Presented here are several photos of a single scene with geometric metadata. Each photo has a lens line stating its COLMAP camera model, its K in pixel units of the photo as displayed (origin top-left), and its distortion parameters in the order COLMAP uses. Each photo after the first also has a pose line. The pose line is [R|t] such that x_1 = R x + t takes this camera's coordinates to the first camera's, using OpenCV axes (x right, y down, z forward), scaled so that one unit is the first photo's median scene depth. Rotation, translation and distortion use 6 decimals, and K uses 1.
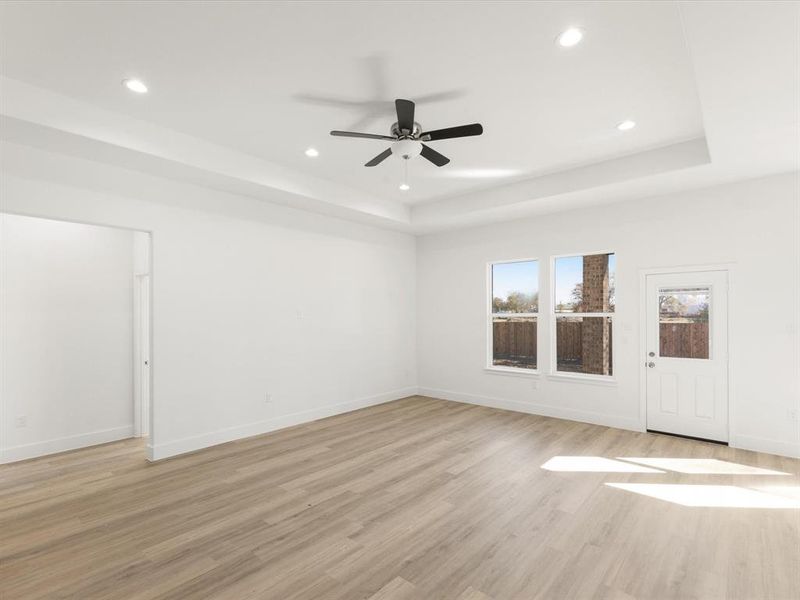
lens RADIAL K [[394.2, 0, 400.4], [0, 394.2, 310.3], [0, 0, 1]] dist [0.008844, 0.001442]
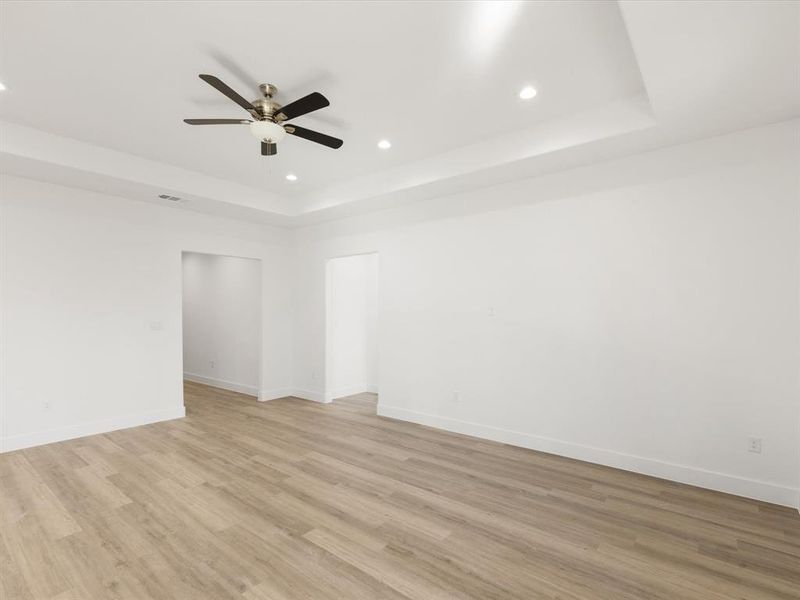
lens RADIAL K [[394.2, 0, 405.2], [0, 394.2, 304.8], [0, 0, 1]] dist [0.008844, 0.001442]
pose [[0.041233, -0.008923, -0.999110, 0.652215], [0.010725, 0.999906, -0.008487, 0.004498], [0.999092, -0.010366, 0.041325, 0.872807]]
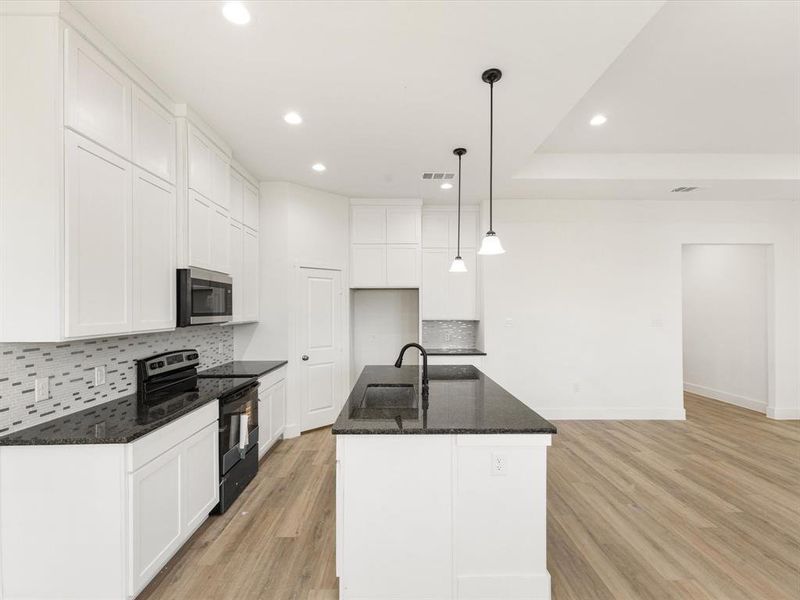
lens RADIAL K [[394.2, 0, 406.8], [0, 394.2, 307.0], [0, 0, 1]] dist [0.008844, 0.001442]
pose [[-0.738258, 0.003508, -0.674510, 0.771520], [0.009130, 0.999947, -0.004793, 0.001201], [0.674457, -0.009697, -0.738251, 0.564577]]
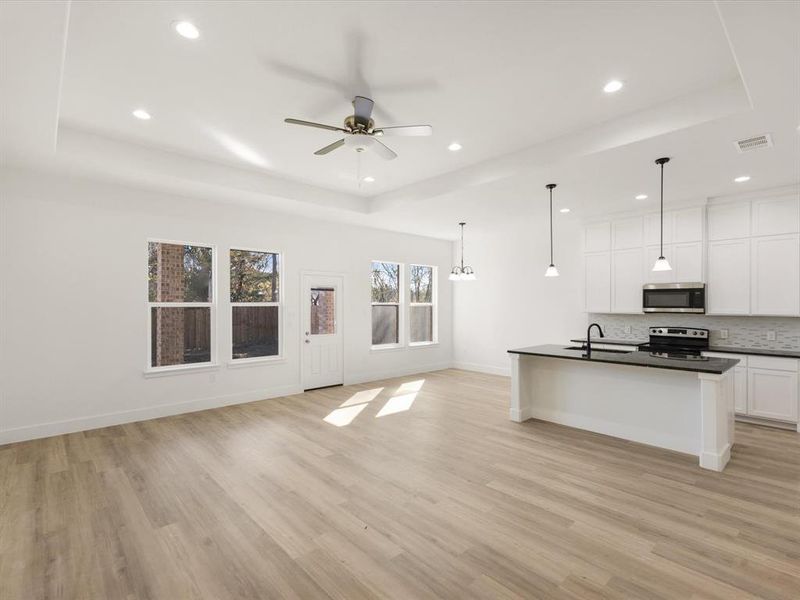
lens RADIAL K [[394.2, 0, 404.1], [0, 394.2, 302.0], [0, 0, 1]] dist [0.008844, 0.001442]
pose [[0.107867, 0.009163, 0.994123, -0.677209], [-0.011424, 0.999903, -0.007977, 0.009808], [-0.994100, -0.010497, 0.107961, 0.527946]]
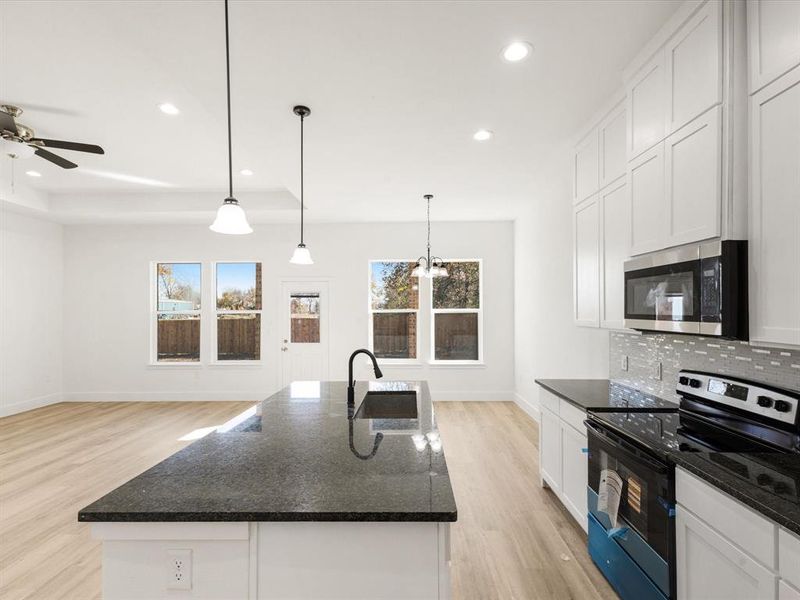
lens RADIAL K [[394.2, 0, 401.5], [0, 394.2, 306.4], [0, 0, 1]] dist [0.008844, 0.001442]
pose [[0.775185, 0.004966, 0.631715, 0.096847], [-0.003511, 0.999988, -0.003552, -0.003556], [-0.631725, 0.000536, 0.775193, -0.279811]]
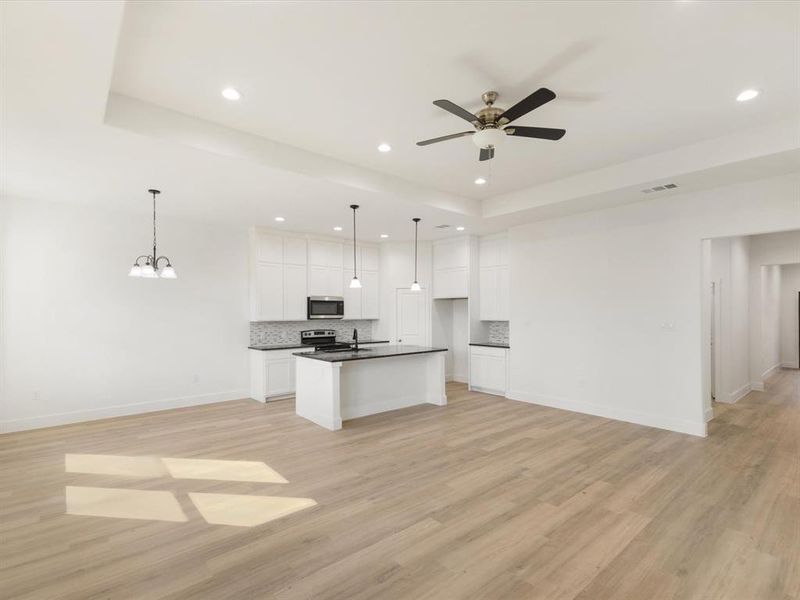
lens RADIAL K [[394.2, 0, 402.5], [0, 394.2, 308.2], [0, 0, 1]] dist [0.008844, 0.001442]
pose [[-0.989651, 0.008539, 0.143239, 0.059501], [0.005985, 0.999816, -0.018251, 0.011969], [-0.143369, -0.017205, -0.989520, 1.344298]]
